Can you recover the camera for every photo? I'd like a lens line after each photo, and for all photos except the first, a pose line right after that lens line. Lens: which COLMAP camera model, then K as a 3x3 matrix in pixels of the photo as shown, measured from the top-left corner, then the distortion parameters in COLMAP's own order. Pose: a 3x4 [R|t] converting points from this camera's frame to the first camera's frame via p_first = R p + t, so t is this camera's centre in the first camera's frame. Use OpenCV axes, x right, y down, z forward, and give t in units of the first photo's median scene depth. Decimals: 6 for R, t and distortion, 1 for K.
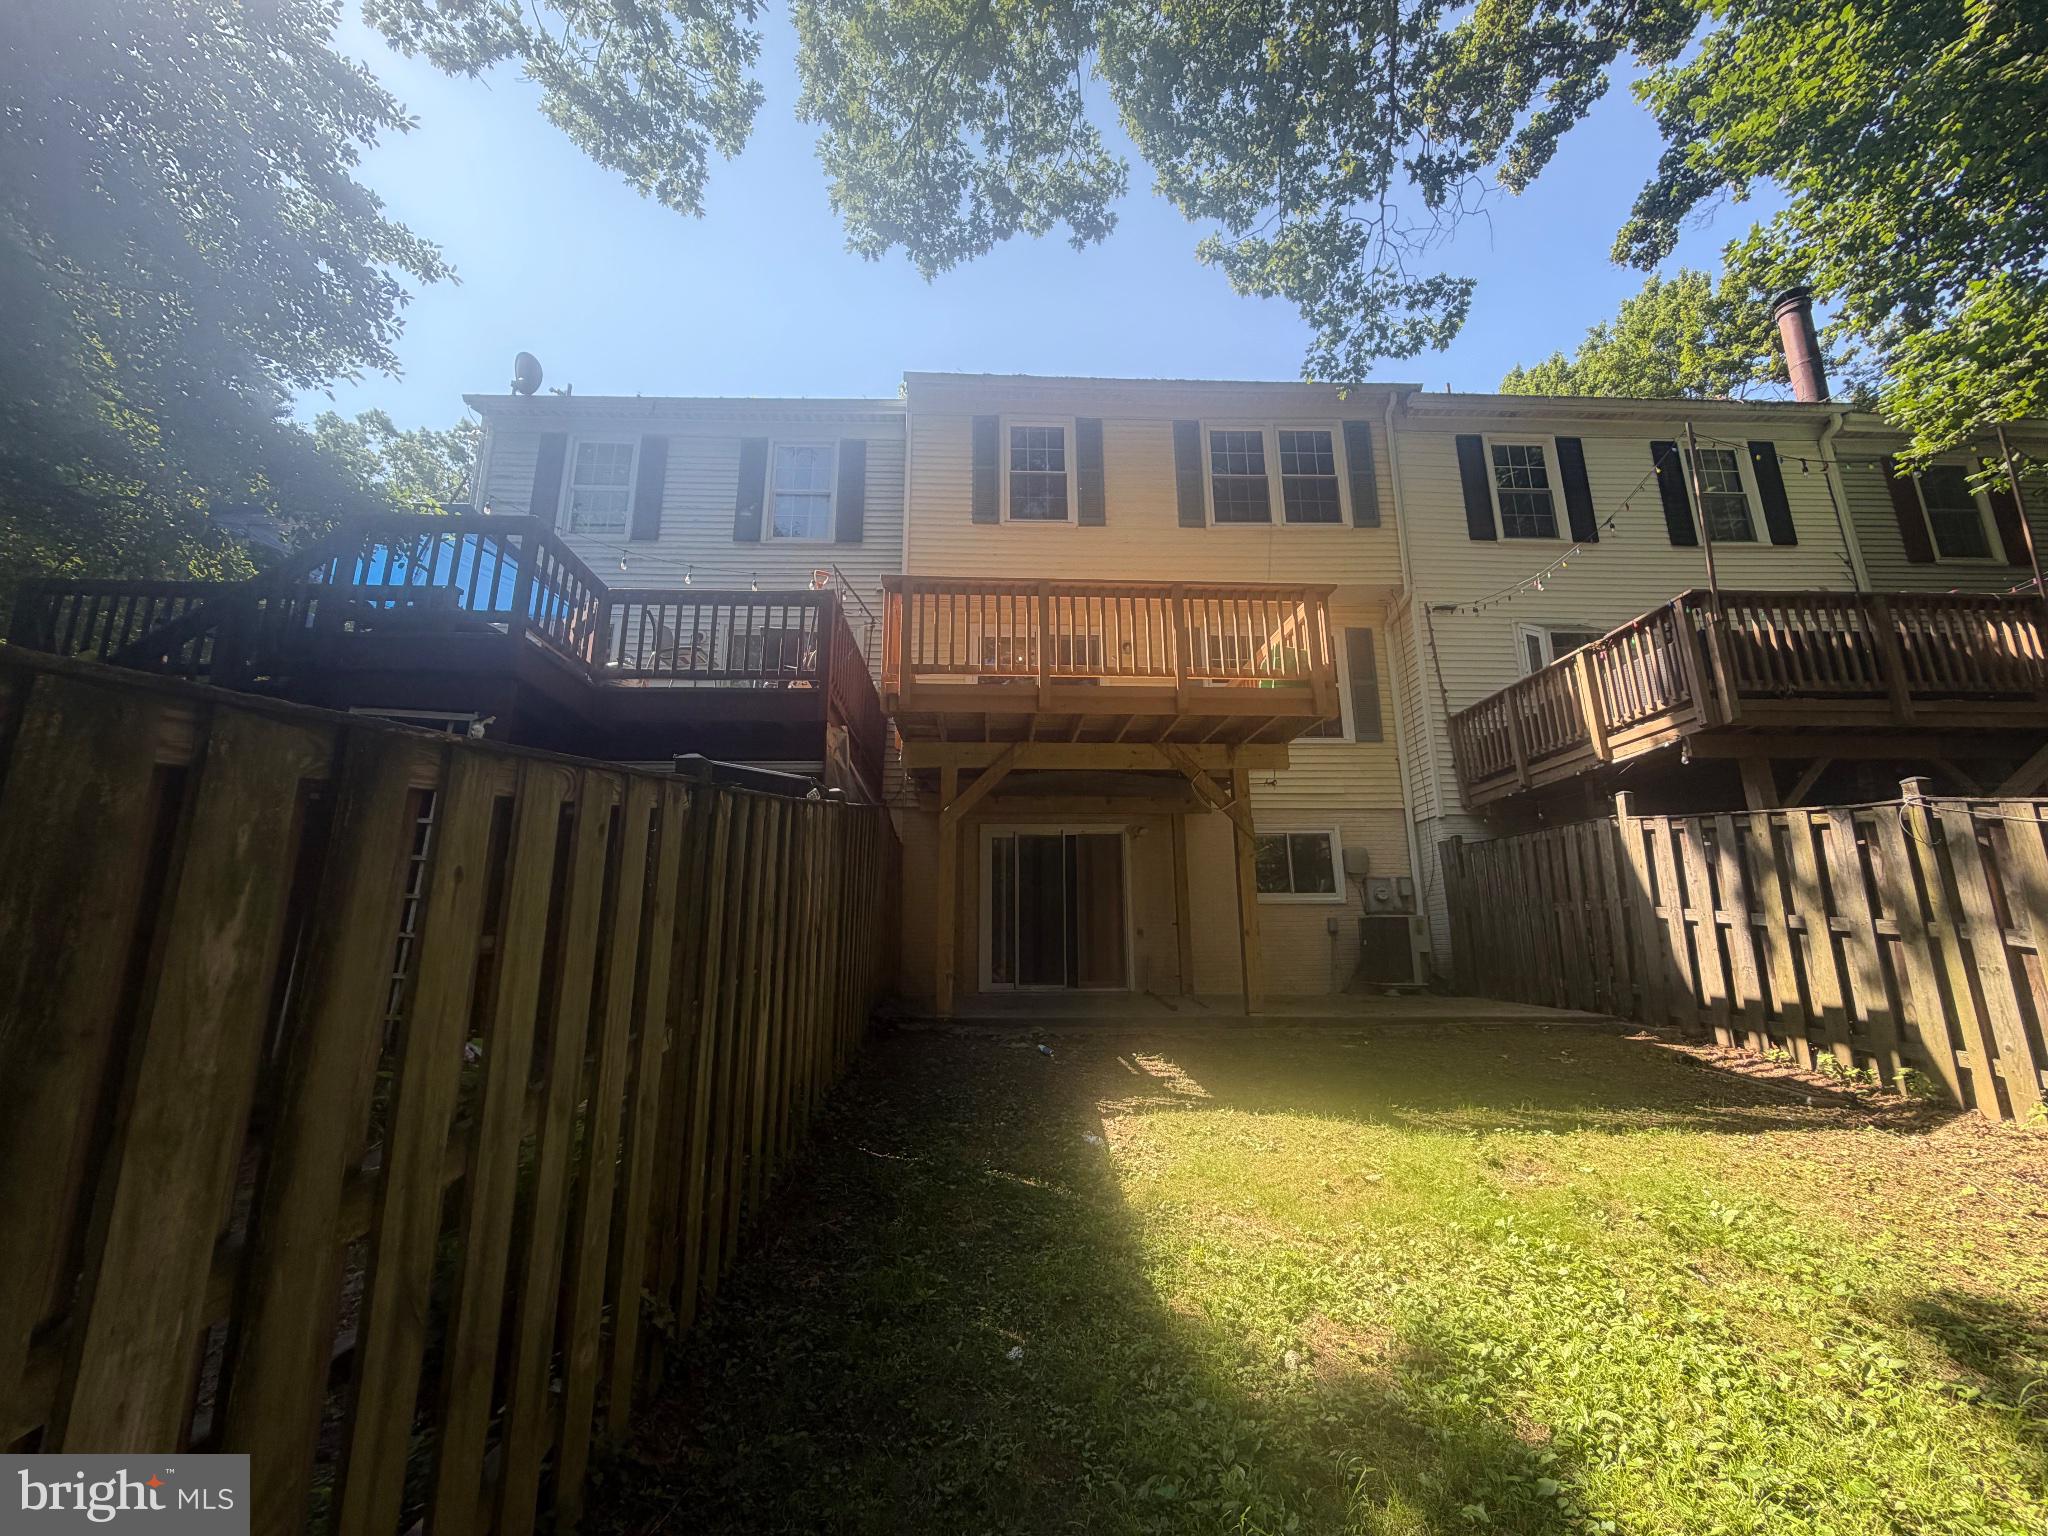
lens RADIAL K [[818.6, 0, 1021.9], [0, 818.6, 767.9], [0, 0, 1]] dist [0.014579, 0.000126]
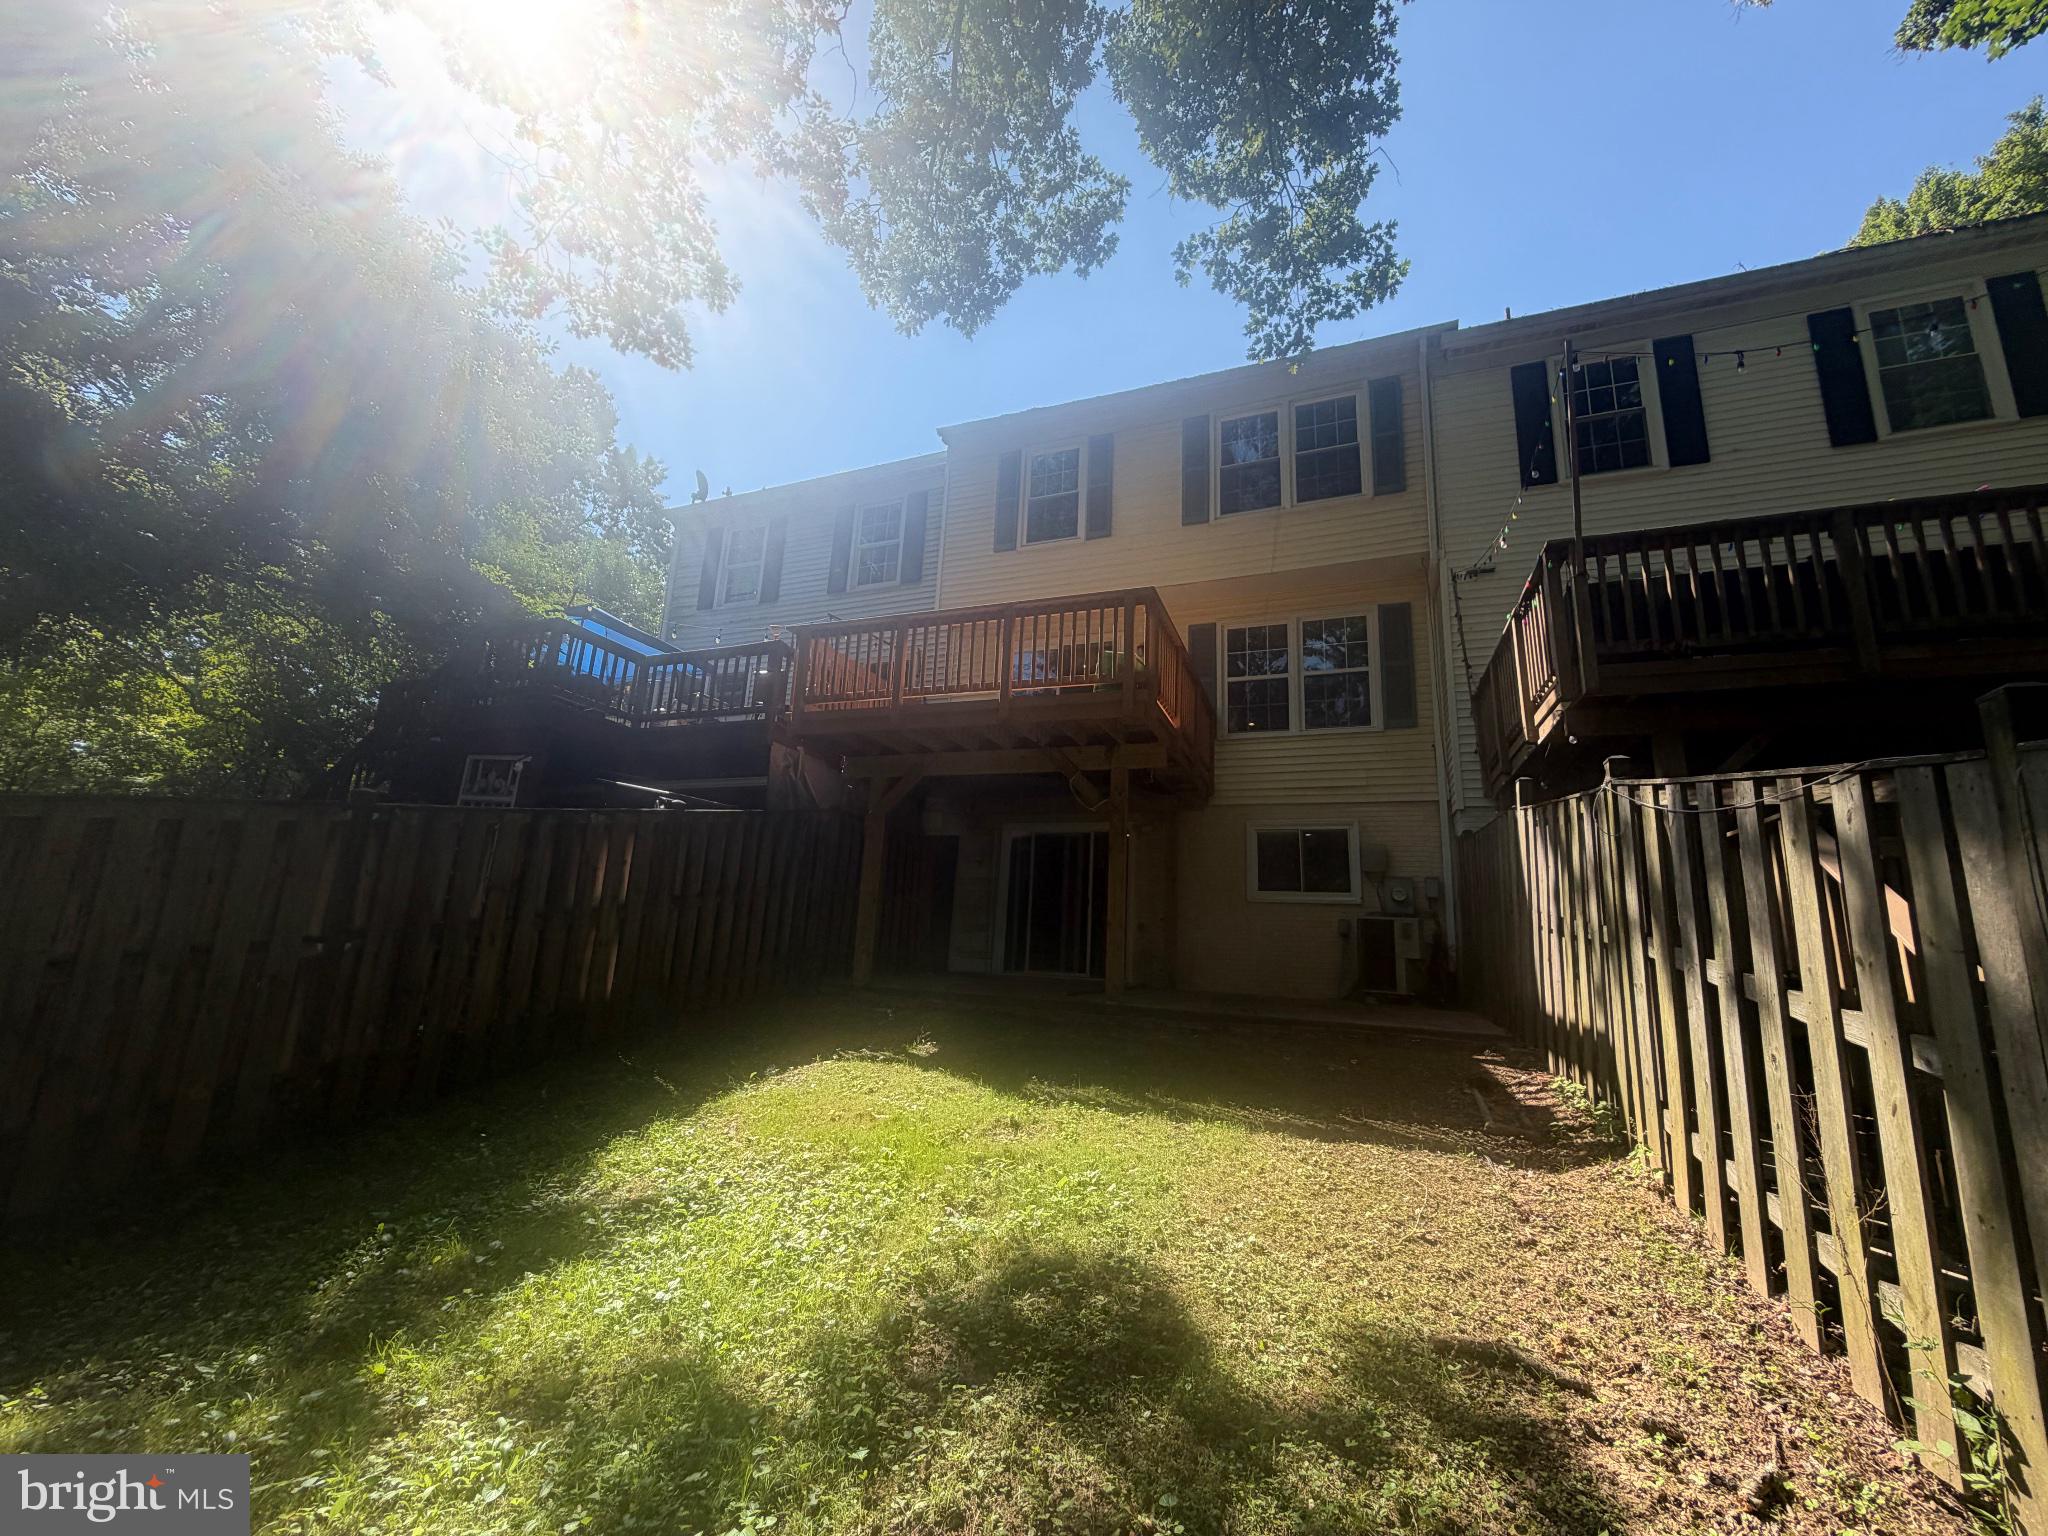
lens RADIAL K [[818.6, 0, 1041.1], [0, 818.6, 771.2], [0, 0, 1]] dist [0.014579, 0.000126]
pose [[0.918624, -0.038655, -0.393237, 0.421059], [0.040054, 0.999187, -0.004651, 0.003865], [0.393097, -0.011478, 0.919425, 0.004096]]
